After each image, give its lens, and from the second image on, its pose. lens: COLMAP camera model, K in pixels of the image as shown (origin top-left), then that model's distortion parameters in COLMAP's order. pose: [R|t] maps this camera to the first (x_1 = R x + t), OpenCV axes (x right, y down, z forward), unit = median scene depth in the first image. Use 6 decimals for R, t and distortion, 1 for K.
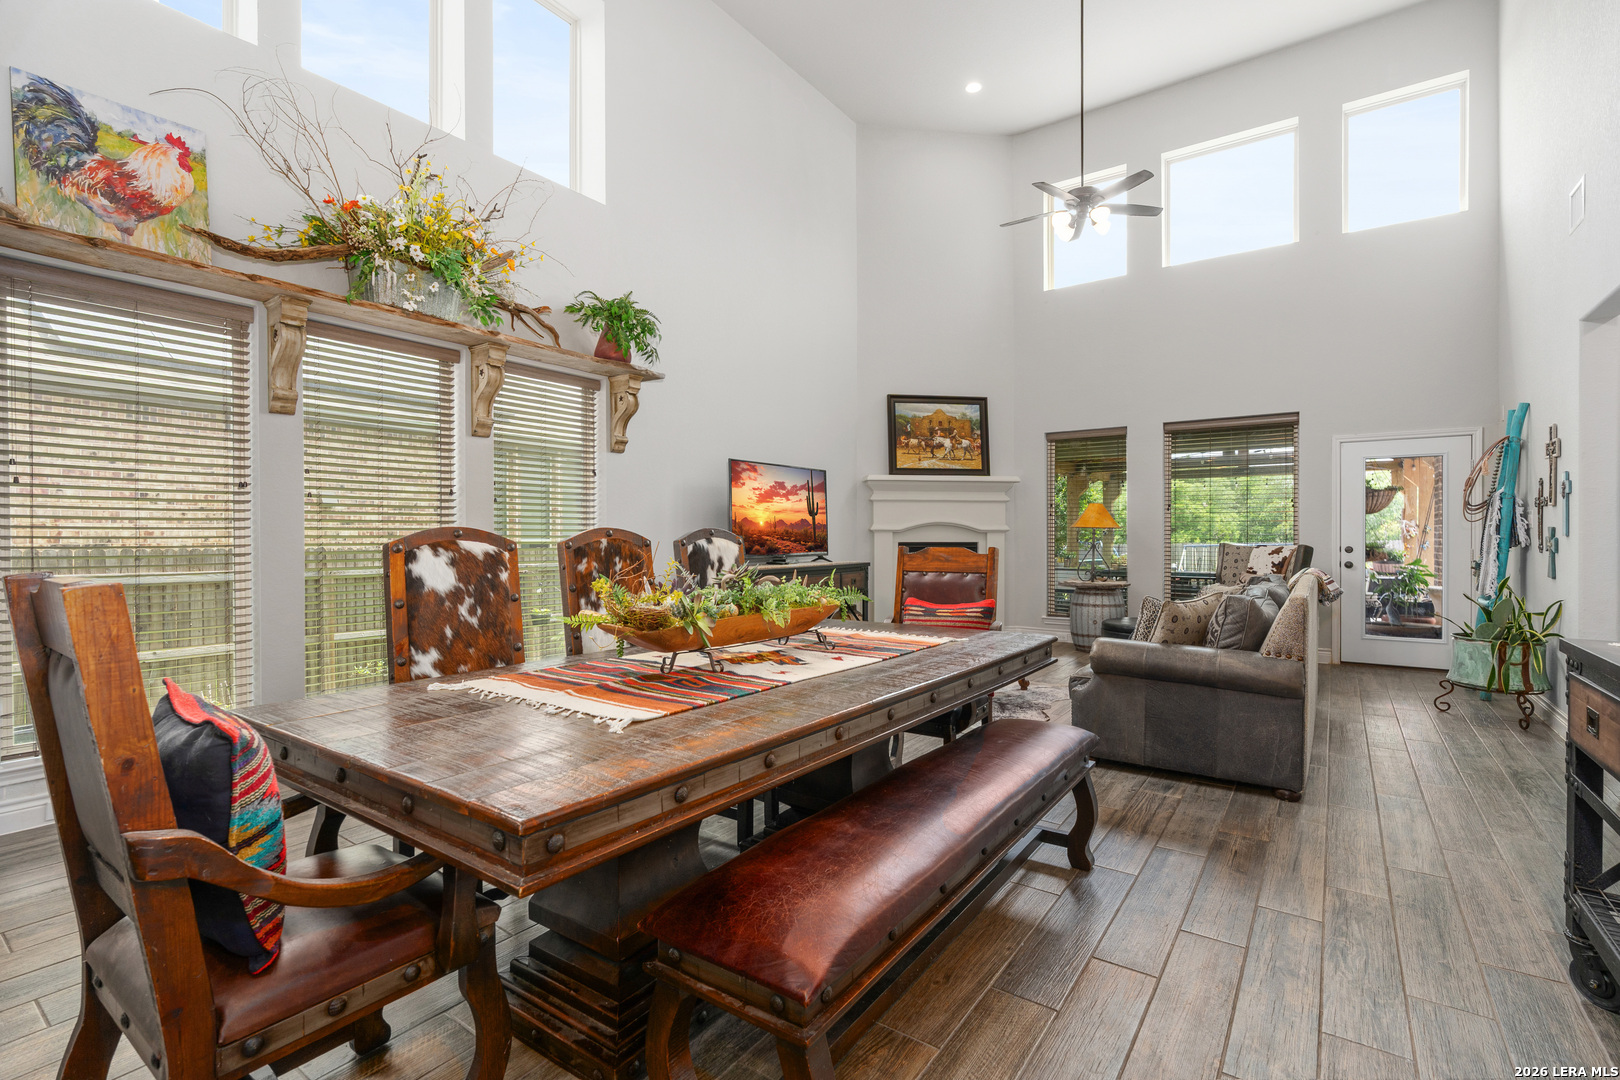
lens RADIAL K [[735.6, 0, 810.7], [0, 735.6, 534.0], [0, 0, 1]] dist [-0.008766, 0.002724]
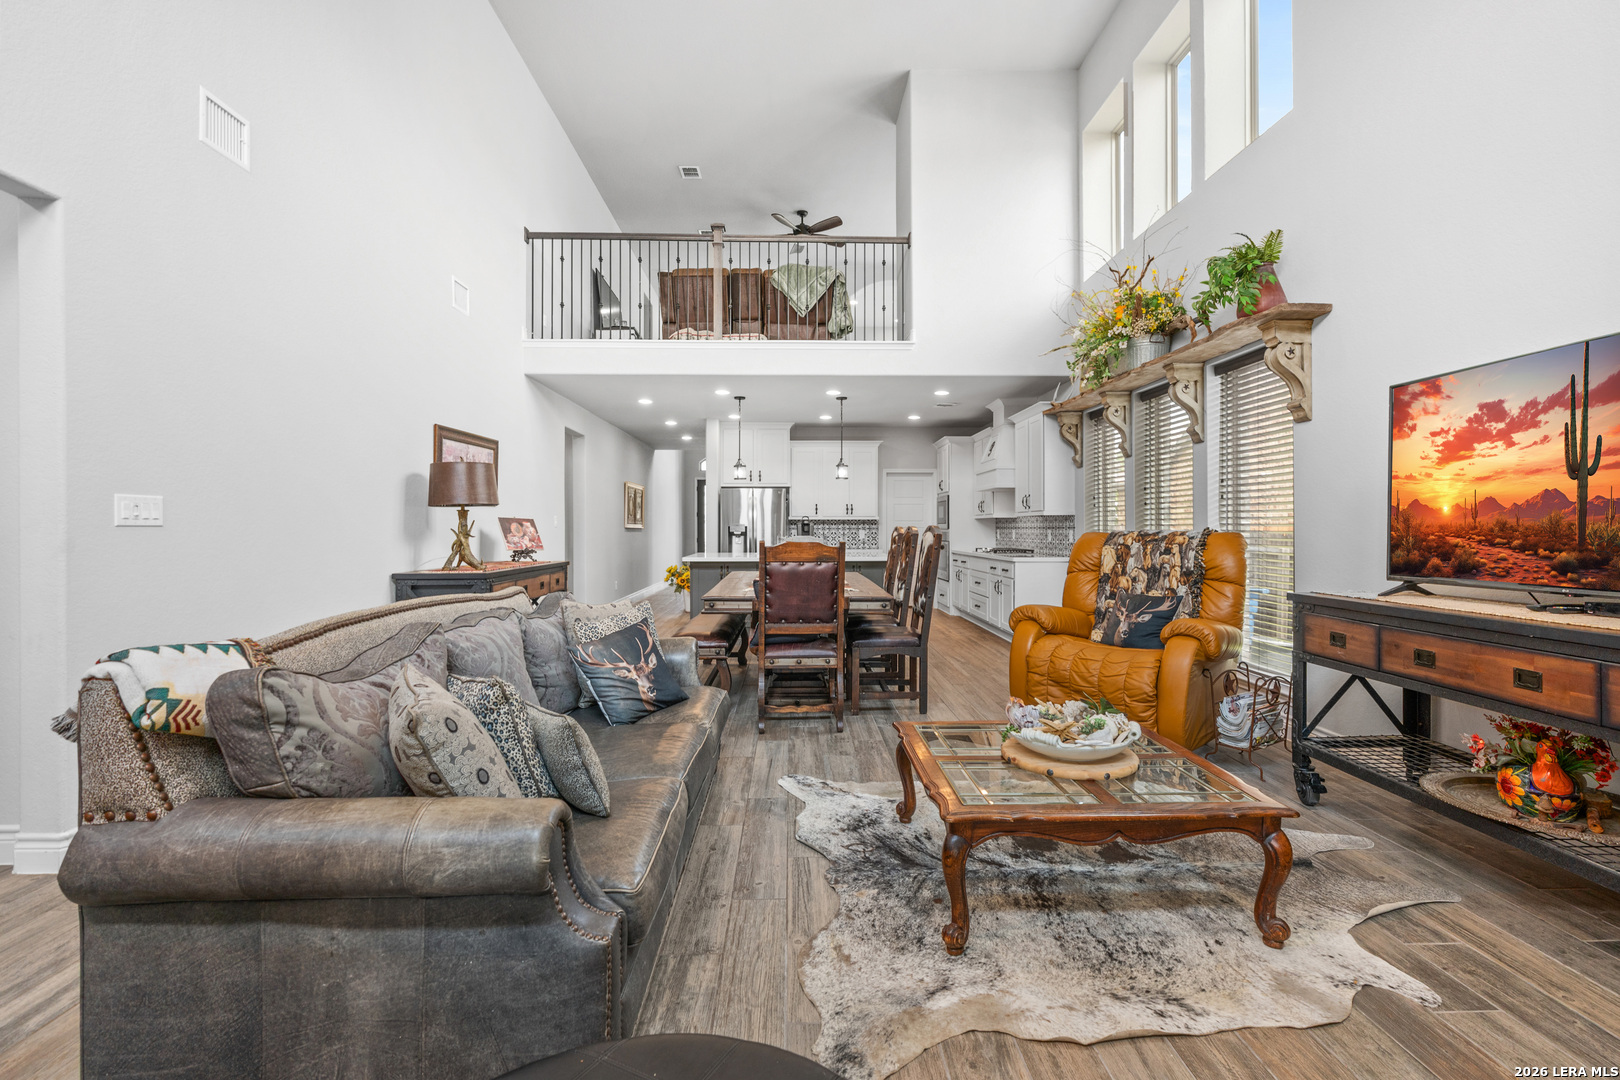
lens RADIAL K [[735.6, 0, 810.7], [0, 735.6, 534.0], [0, 0, 1]] dist [-0.008766, 0.002724]
pose [[-0.793565, 0.005750, -0.608458, 0.498845], [-0.000109, 0.999954, 0.009593, -0.002317], [0.608485, 0.007679, -0.793528, 1.074230]]
